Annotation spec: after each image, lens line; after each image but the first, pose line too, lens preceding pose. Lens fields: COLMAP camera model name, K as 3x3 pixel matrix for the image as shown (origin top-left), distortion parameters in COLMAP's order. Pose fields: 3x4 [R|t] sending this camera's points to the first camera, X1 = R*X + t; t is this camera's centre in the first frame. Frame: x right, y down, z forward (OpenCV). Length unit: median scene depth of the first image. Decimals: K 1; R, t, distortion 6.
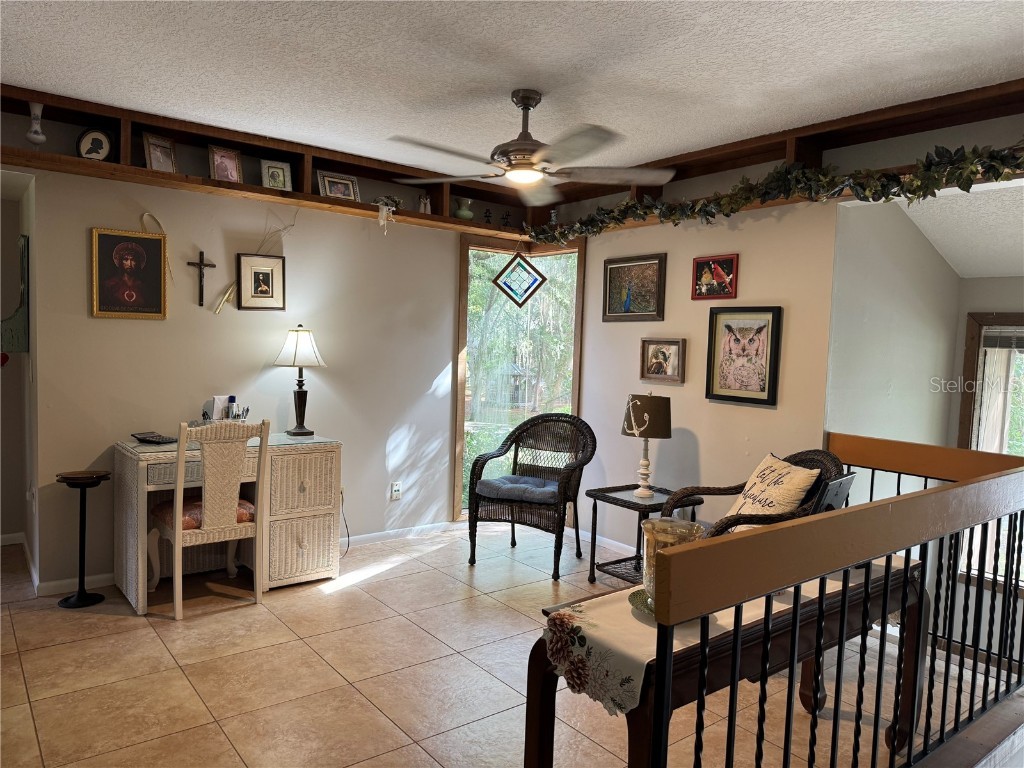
lens RADIAL K [[713.6, 0, 519.2], [0, 713.6, 384.5], [0, 0, 1]] dist [0.071297, -0.104593]
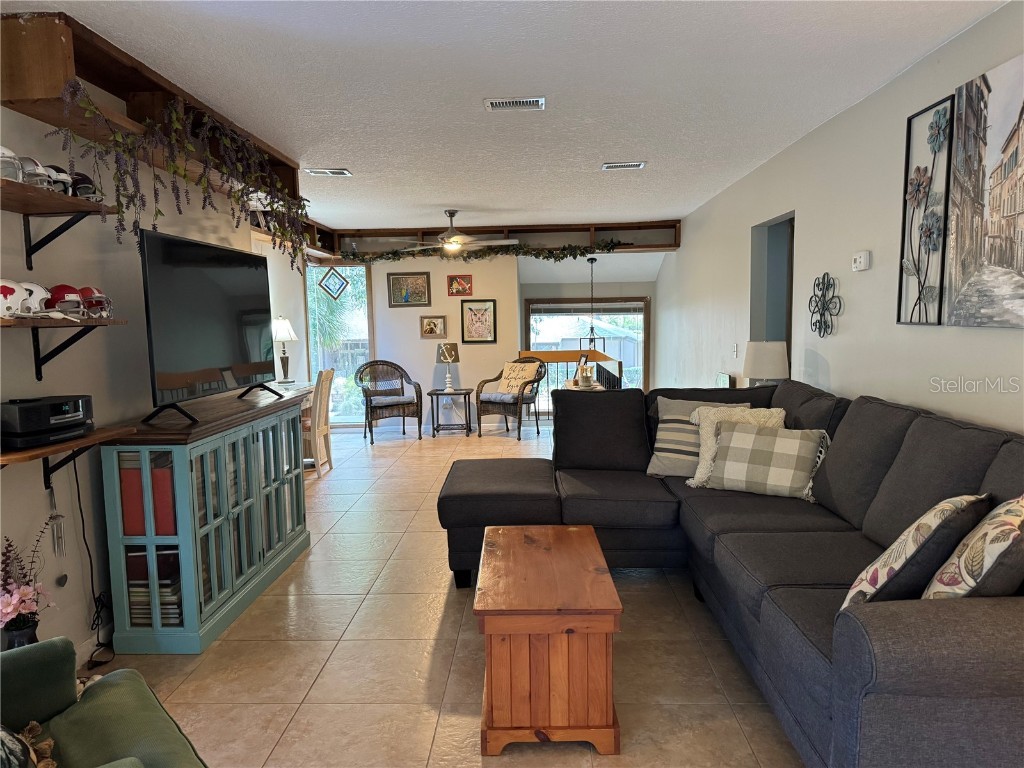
lens RADIAL K [[720.6, 0, 512.0], [0, 720.6, 384.0], [0, 0, 1]] dist [0.124875, -0.176245]
pose [[0.639109, -0.116197, 0.760288, -1.251428], [0.088544, 0.993065, 0.077342, -0.011788], [-0.764002, 0.017889, 0.644966, -0.469558]]
